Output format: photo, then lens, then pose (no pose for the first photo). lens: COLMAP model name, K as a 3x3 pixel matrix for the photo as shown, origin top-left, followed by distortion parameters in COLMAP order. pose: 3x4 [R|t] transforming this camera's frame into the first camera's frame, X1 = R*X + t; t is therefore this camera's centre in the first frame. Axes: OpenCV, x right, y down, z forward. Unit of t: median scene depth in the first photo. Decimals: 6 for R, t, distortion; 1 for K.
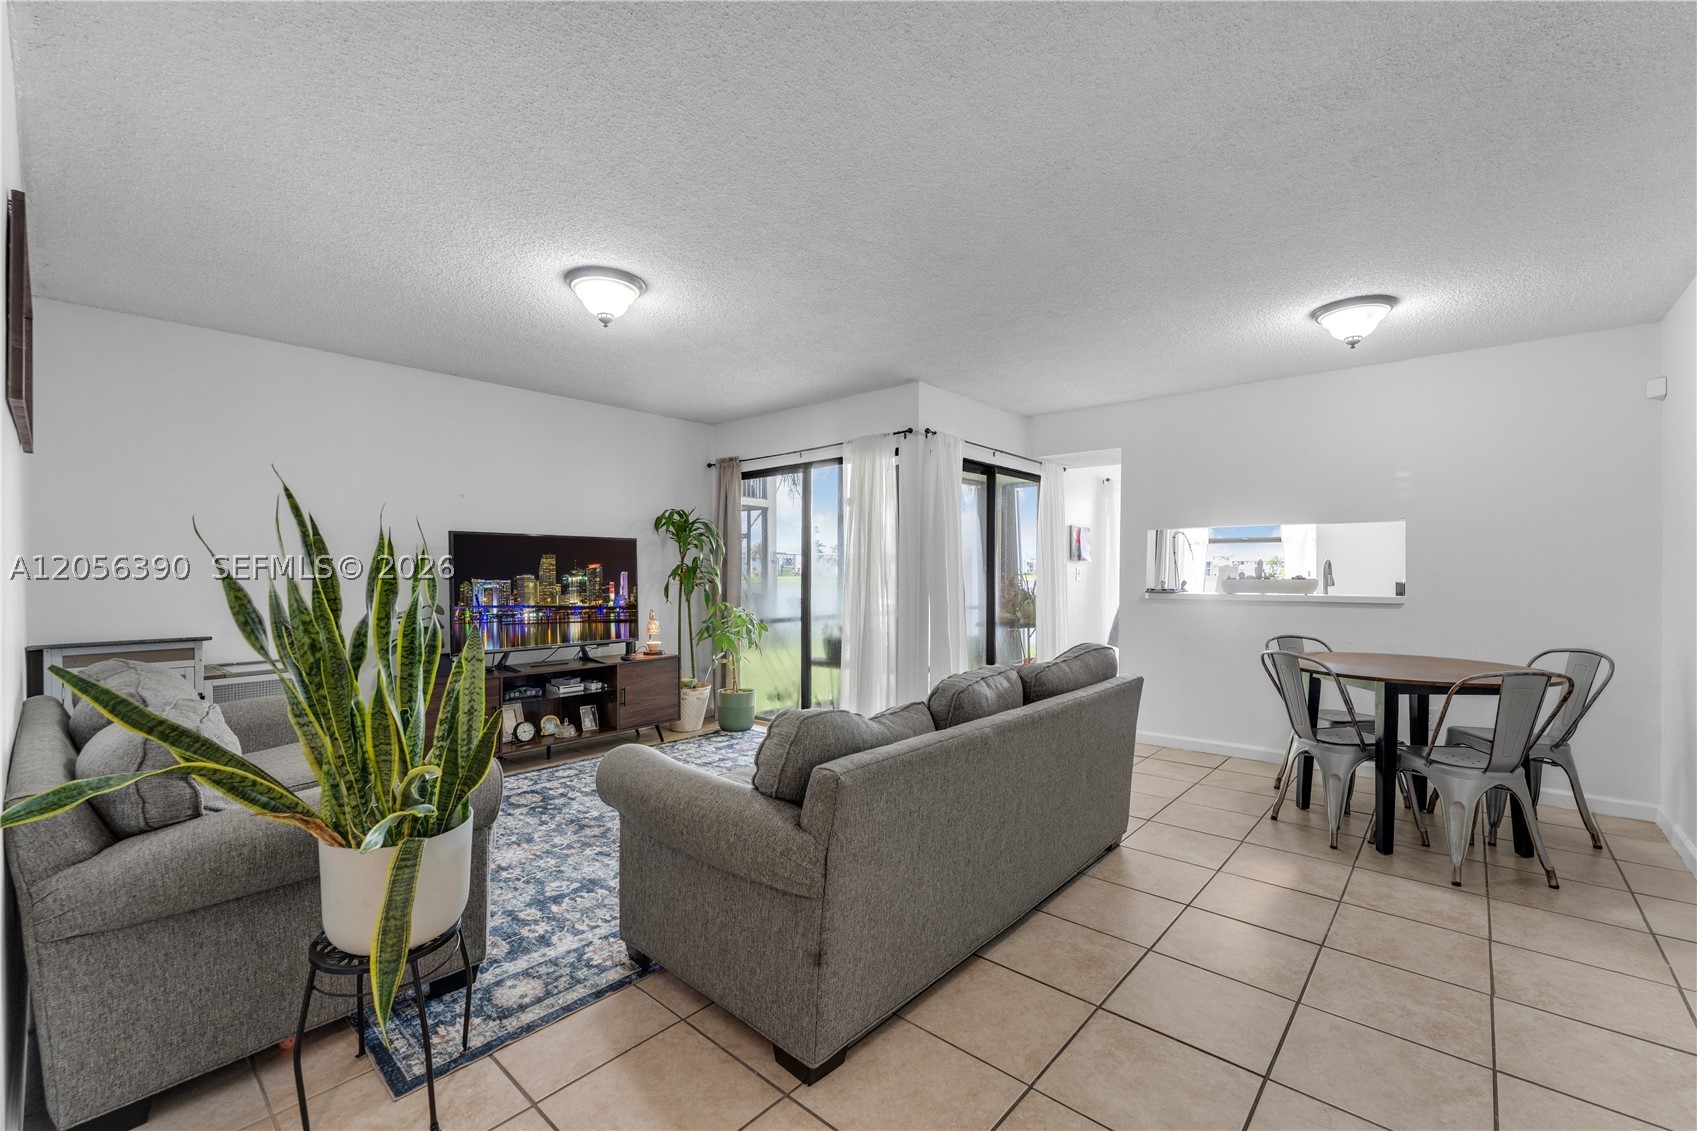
lens RADIAL K [[698.9, 0, 825.4], [0, 698.9, 571.4], [0, 0, 1]] dist [-0.022755, -0.000018]
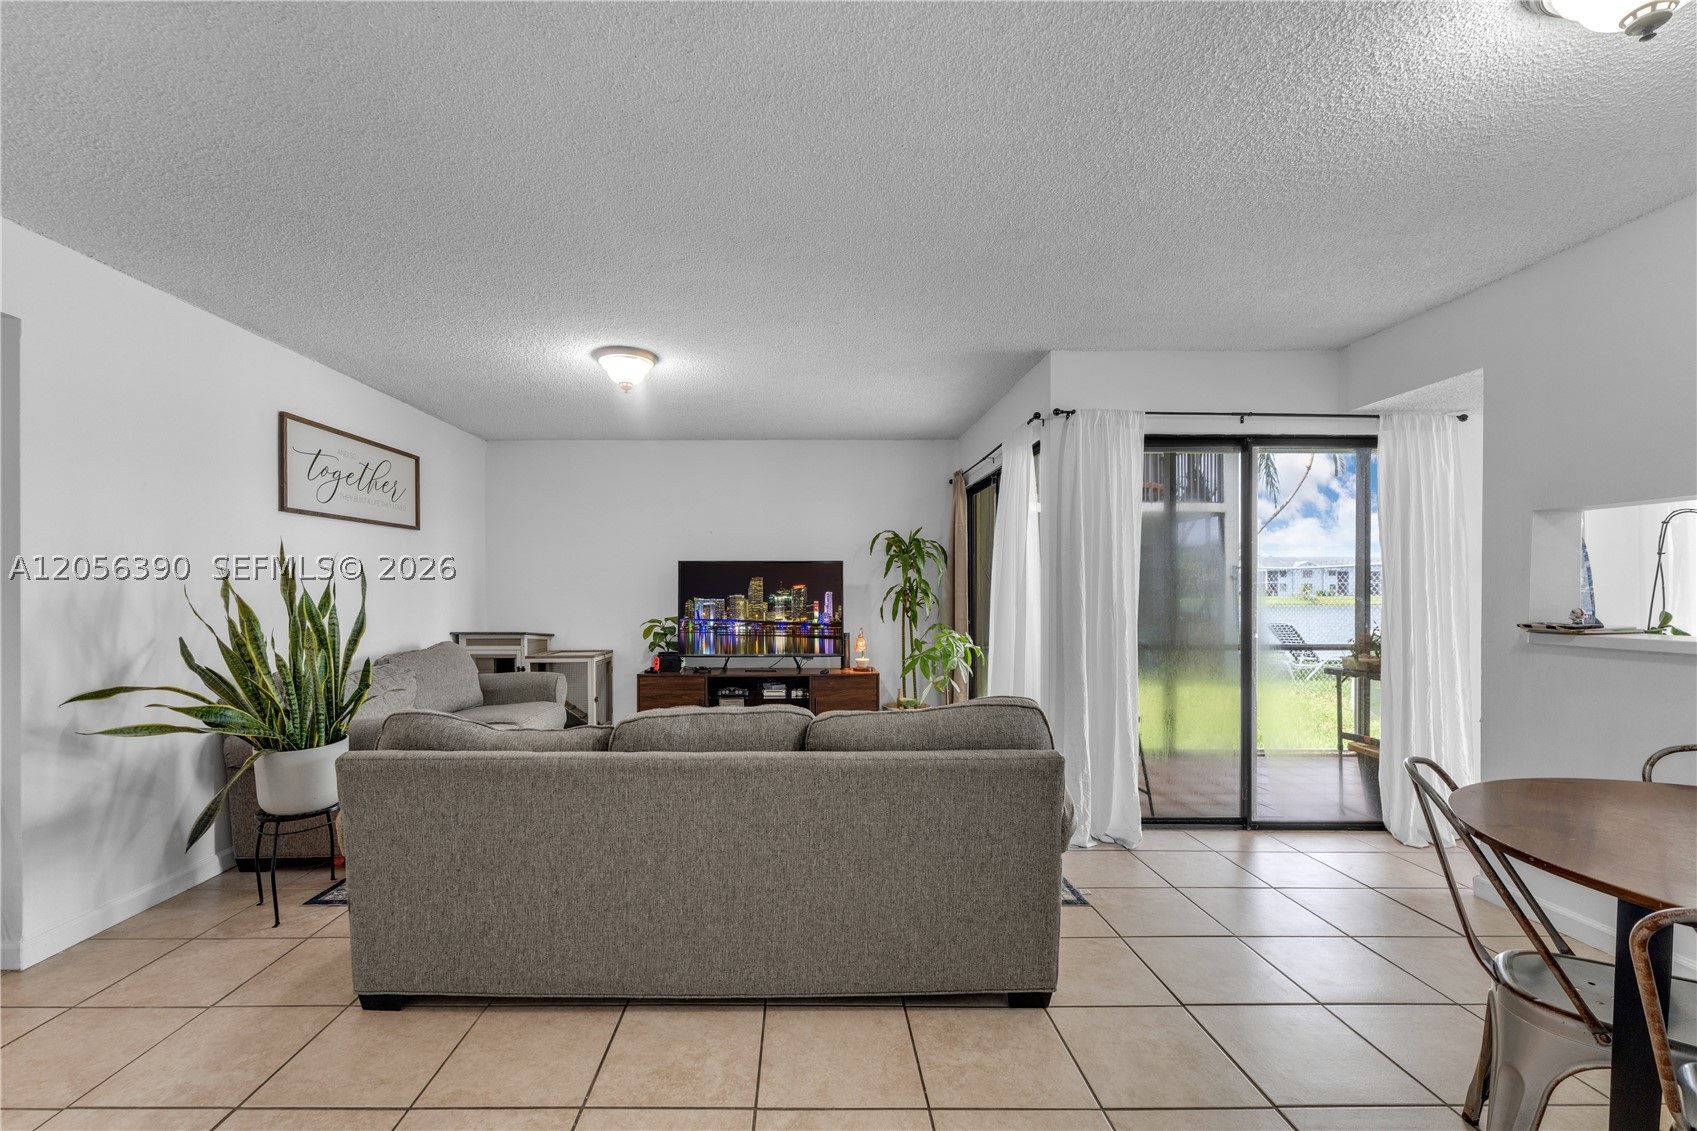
lens RADIAL K [[700.4, 0, 849.8], [0, 700.4, 578.0], [0, 0, 1]] dist [0.000653, 0.000028]
pose [[0.692677, -0.011607, -0.721155, 0.544483], [0.001918, 0.999897, -0.014252, -0.005885], [0.721246, 0.008489, 0.692627, 0.273131]]
